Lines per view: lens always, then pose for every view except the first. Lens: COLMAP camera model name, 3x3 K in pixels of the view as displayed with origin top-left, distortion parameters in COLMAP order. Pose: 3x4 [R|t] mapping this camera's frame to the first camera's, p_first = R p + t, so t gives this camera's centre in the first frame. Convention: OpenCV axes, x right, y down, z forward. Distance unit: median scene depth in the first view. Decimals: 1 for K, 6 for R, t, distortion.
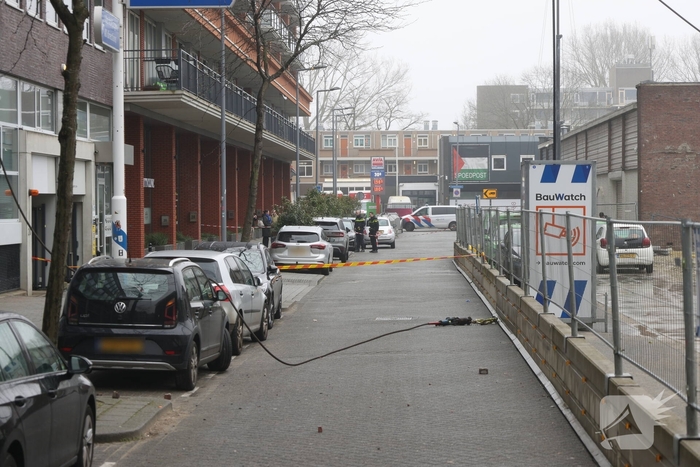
lens RADIAL K [[1707.1, 0, 350.0], [0, 1707.1, 233.5], [0, 0, 1]] dist [-0.039784, -0.009676]
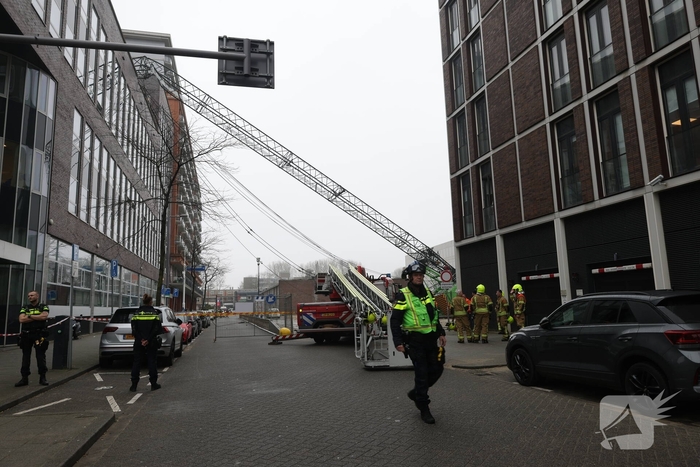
lens RADIAL K [[472.5, 0, 325.1], [0, 472.5, 235.1], [0, 0, 1]] dist [-0.001468, -0.000922]
pose [[0.970099, 0.020733, 0.241821, -0.012207], [0.021357, 0.985188, -0.170145, 0.007053], [-0.241767, 0.170223, 0.955287, -0.138026]]
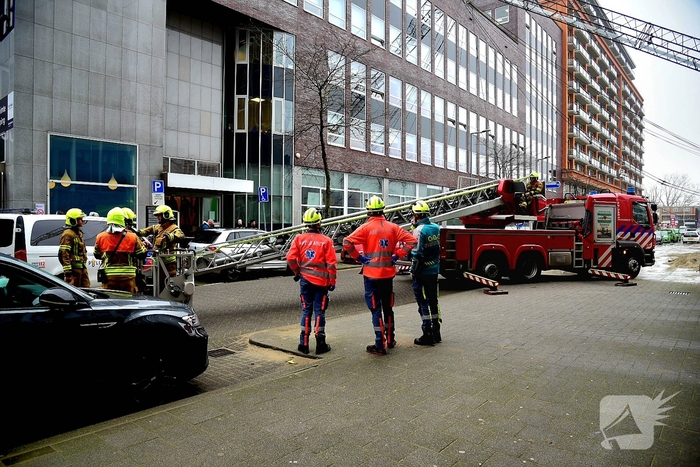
lens RADIAL K [[462.3, 0, 355.6], [0, 462.3, 242.4], [0, 0, 1]] dist [-0.123888, 0.060564]
pose [[0.783429, 0.030231, -0.620746, 0.059695], [-0.021189, 0.999535, 0.021937, 0.004526], [0.621120, -0.004034, 0.783705, -0.101574]]
